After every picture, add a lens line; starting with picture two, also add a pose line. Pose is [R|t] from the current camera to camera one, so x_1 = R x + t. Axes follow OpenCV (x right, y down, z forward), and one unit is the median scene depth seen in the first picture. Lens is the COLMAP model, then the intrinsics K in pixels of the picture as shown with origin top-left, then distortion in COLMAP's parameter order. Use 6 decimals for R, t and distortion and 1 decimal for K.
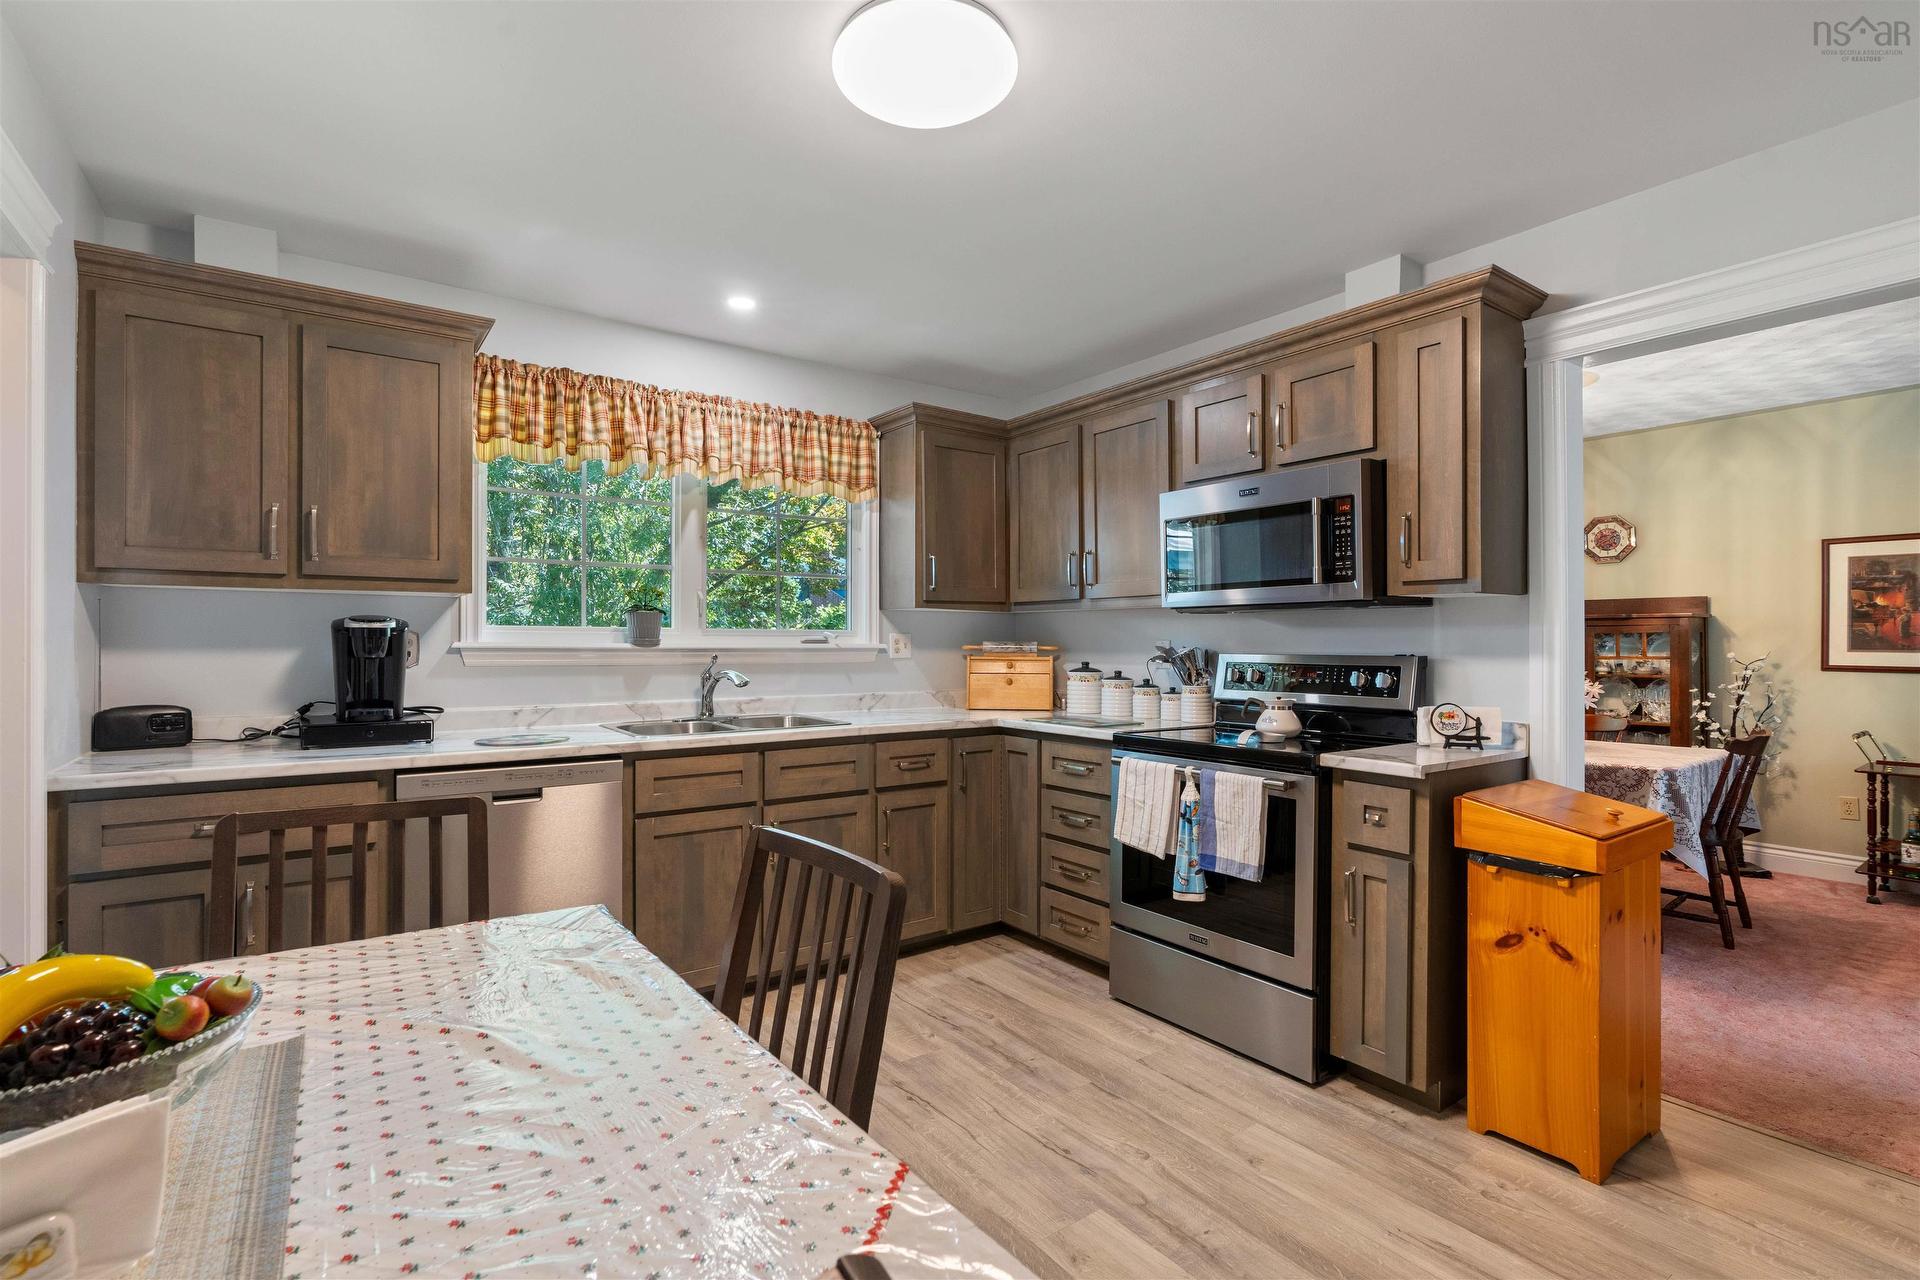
lens RADIAL K [[862.9, 0, 950.8], [0, 862.9, 644.1], [0, 0, 1]] dist [-0.013732, 0.005445]
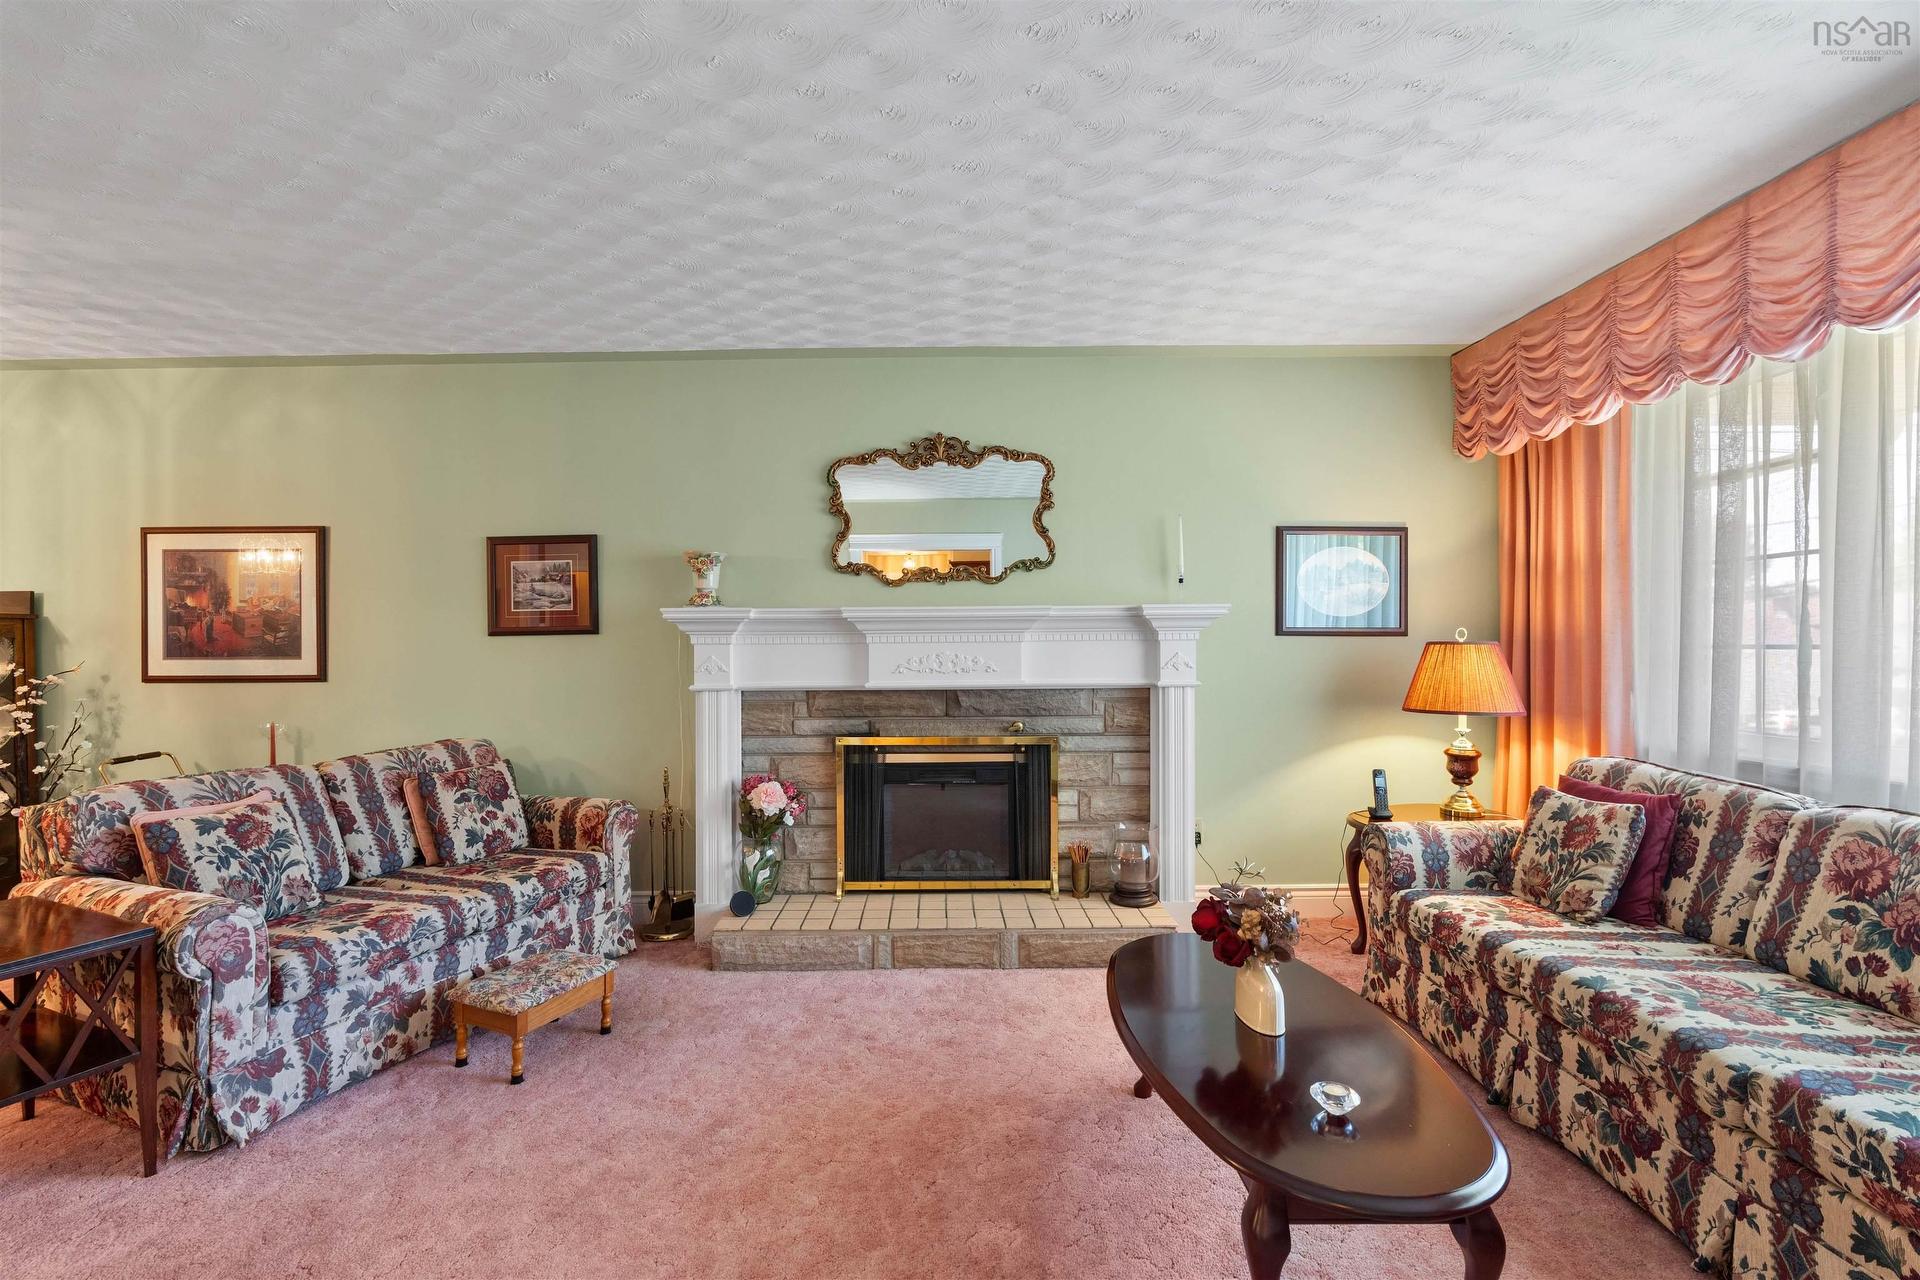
lens RADIAL K [[862.9, 0, 944.9], [0, 862.9, 635.8], [0, 0, 1]] dist [-0.013732, 0.005445]
pose [[0.586876, -0.000355, 0.809676, 1.087526], [0.010742, 0.999915, -0.007347, -0.000728], [-0.809605, 0.013009, 0.586831, -0.187581]]
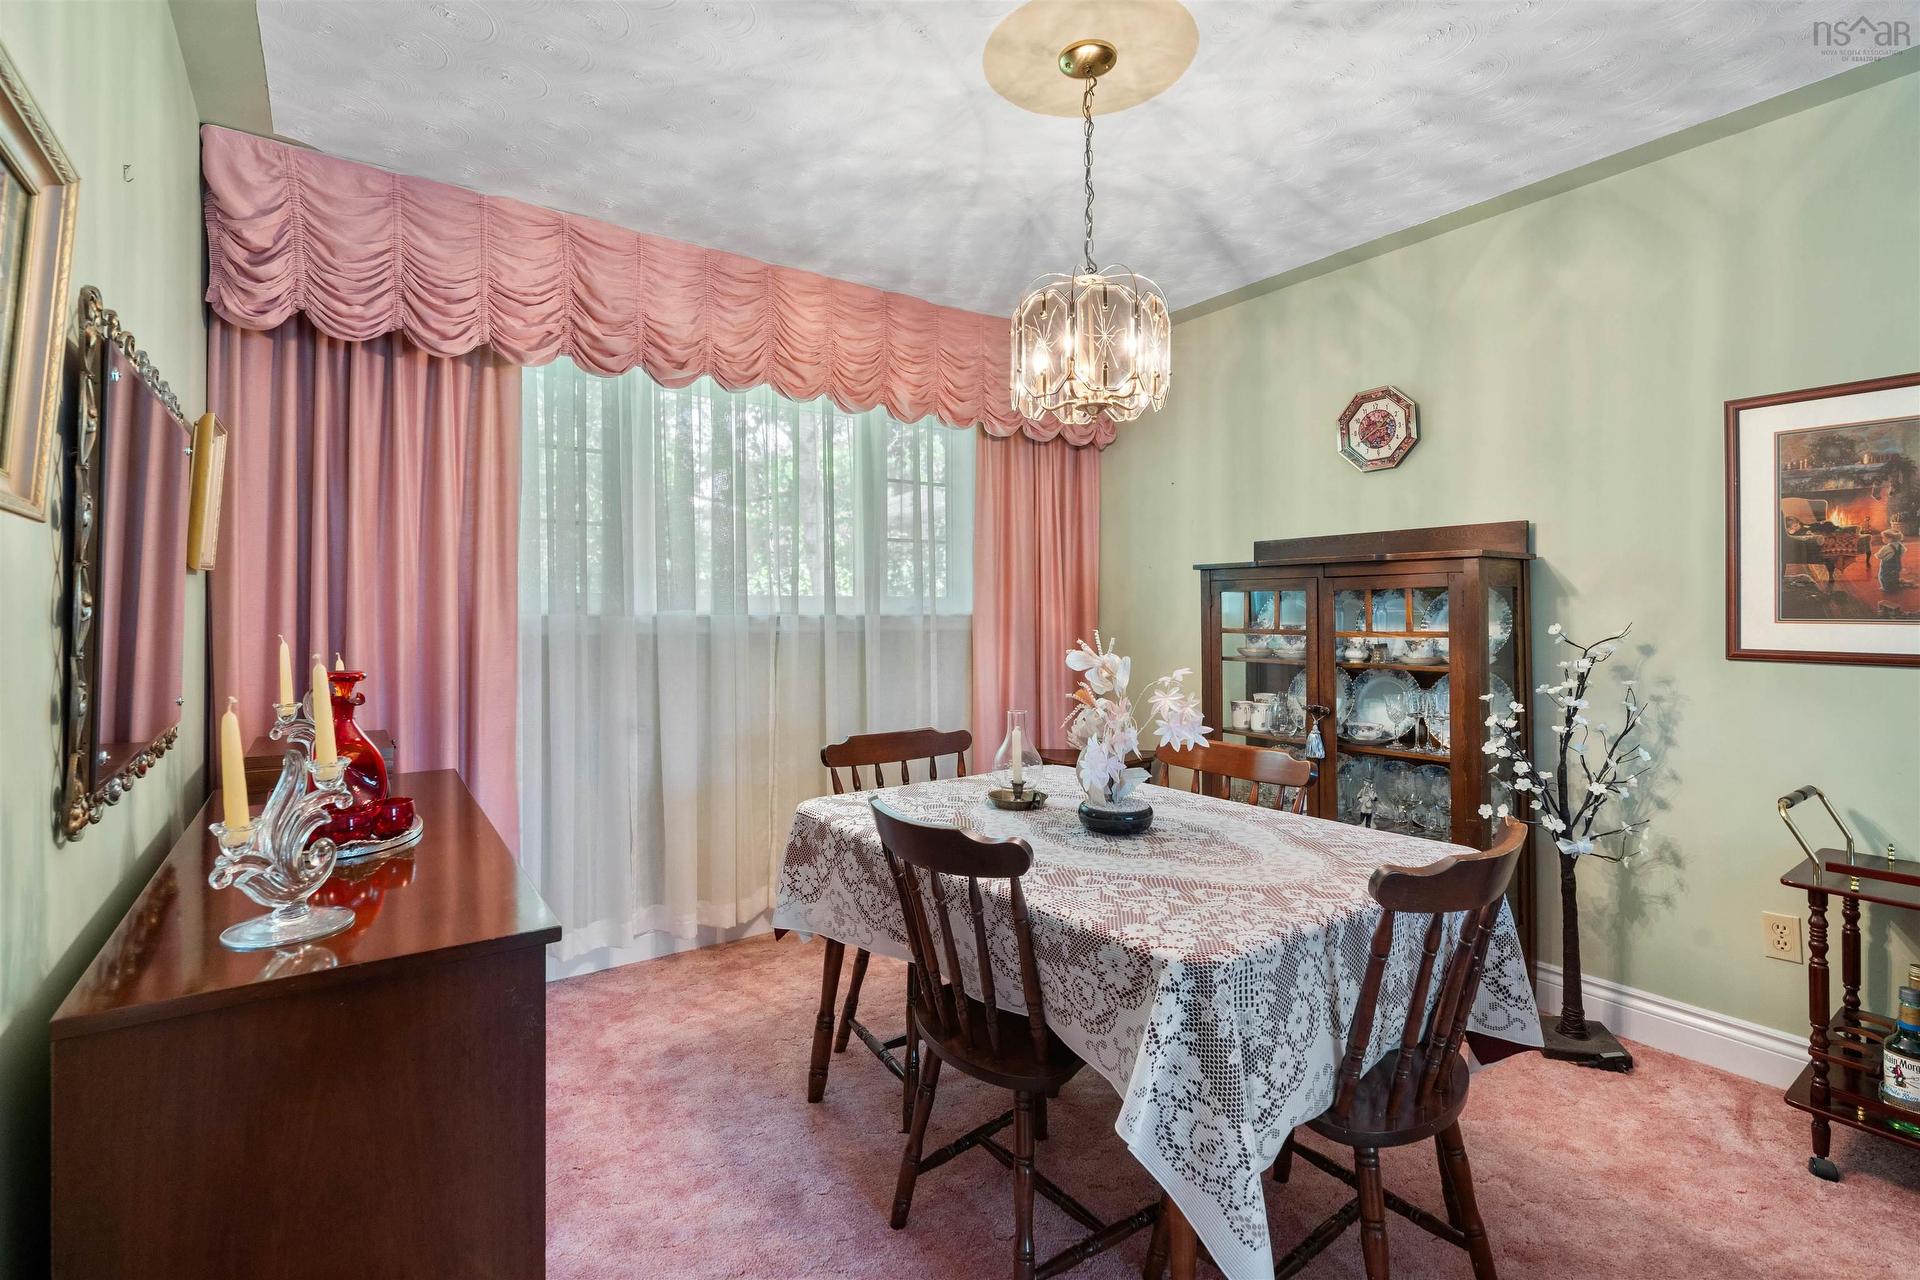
lens RADIAL K [[862.9, 0, 934.9], [0, 862.9, 604.0], [0, 0, 1]] dist [-0.013732, 0.005445]
pose [[0.999833, -0.004249, -0.017764, 0.757077], [0.004097, 0.999955, -0.008577, 0.000429], [0.017800, 0.008503, 0.999805, 0.657113]]
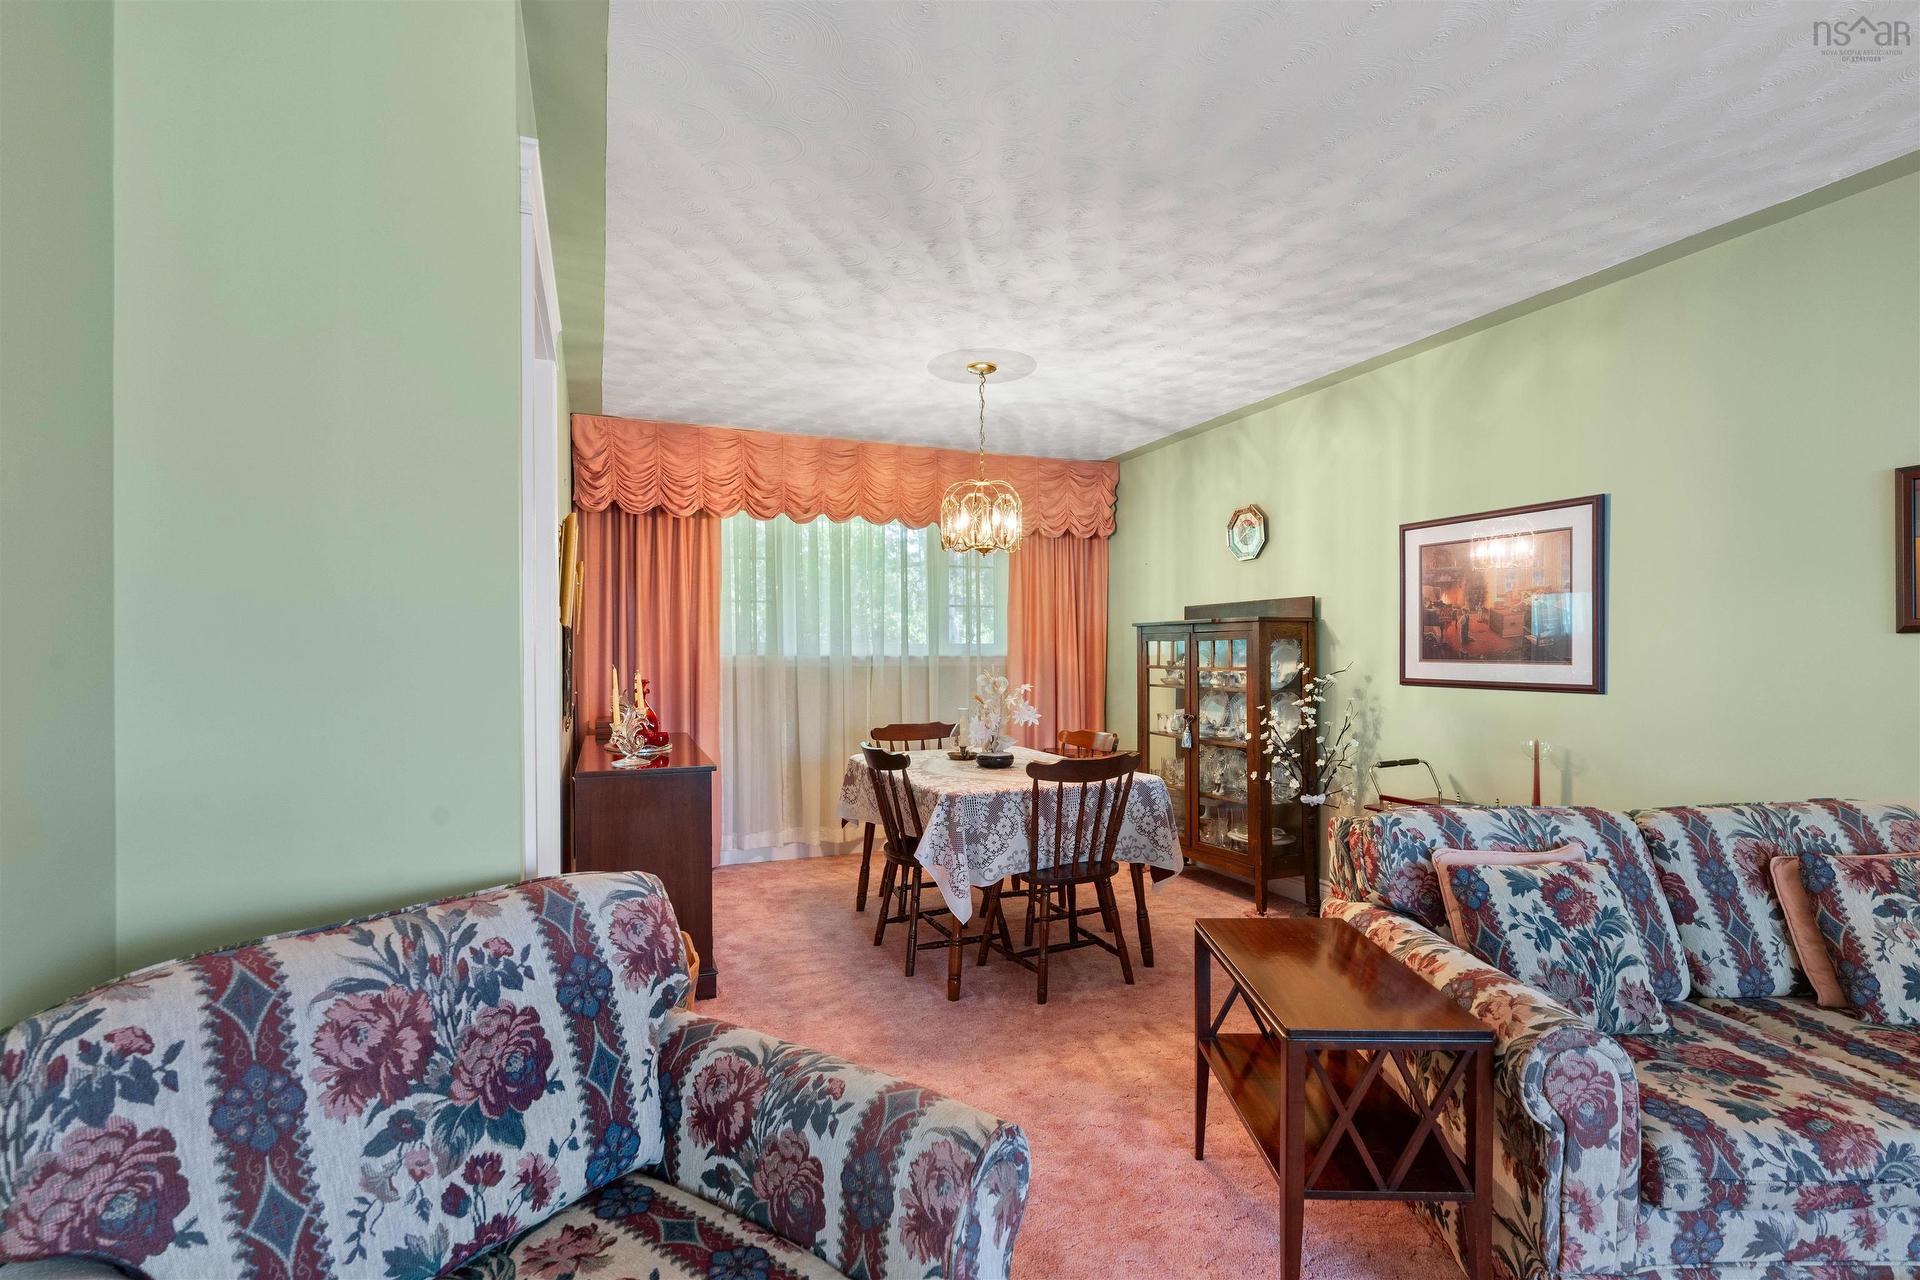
lens RADIAL K [[862.9, 0, 949.2], [0, 862.9, 661.9], [0, 0, 1]] dist [-0.013732, 0.005445]
pose [[0.970712, -0.000552, -0.240247, 1.083379], [0.003369, 0.999930, 0.011314, -0.002686], [0.240224, -0.011792, 0.970646, 0.127775]]
